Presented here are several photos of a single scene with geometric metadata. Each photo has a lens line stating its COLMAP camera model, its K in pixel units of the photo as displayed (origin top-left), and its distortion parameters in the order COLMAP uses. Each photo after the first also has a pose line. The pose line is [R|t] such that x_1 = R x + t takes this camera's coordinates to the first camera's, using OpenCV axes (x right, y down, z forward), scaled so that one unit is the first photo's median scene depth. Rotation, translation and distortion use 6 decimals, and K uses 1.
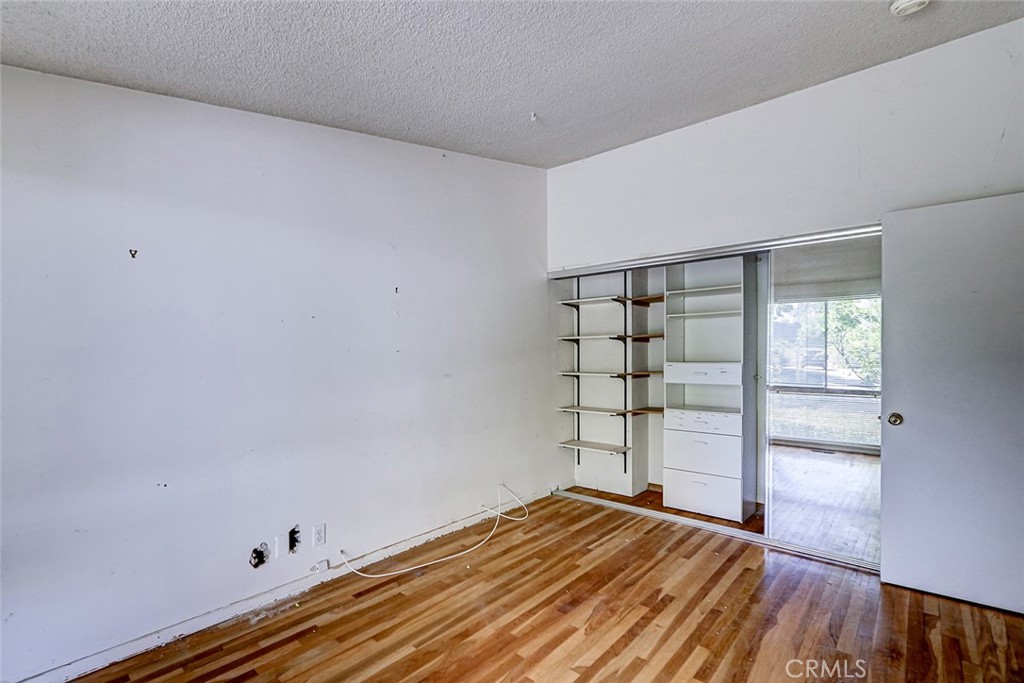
lens RADIAL K [[474.5, 0, 505.1], [0, 474.5, 350.3], [0, 0, 1]] dist [-0.002140, -0.001482]
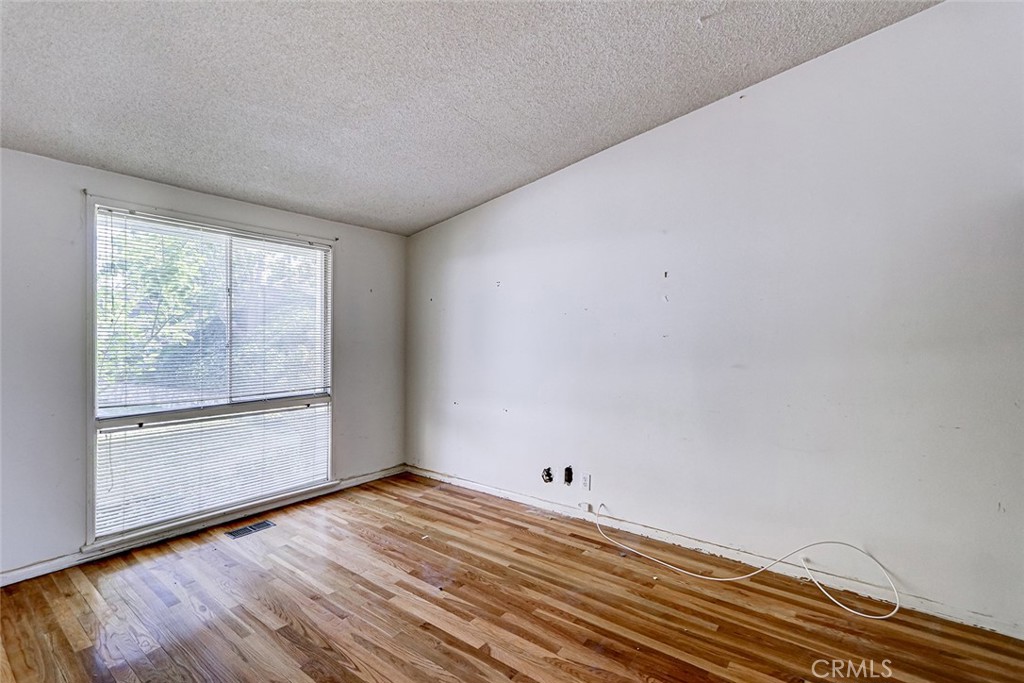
lens RADIAL K [[474.5, 0, 504.9], [0, 474.5, 334.3], [0, 0, 1]] dist [-0.002140, -0.001482]
pose [[0.063413, 0.007144, -0.997962, 0.862829], [-0.001052, 0.999974, 0.007091, -0.012324], [0.997987, 0.000600, 0.063419, 0.712321]]
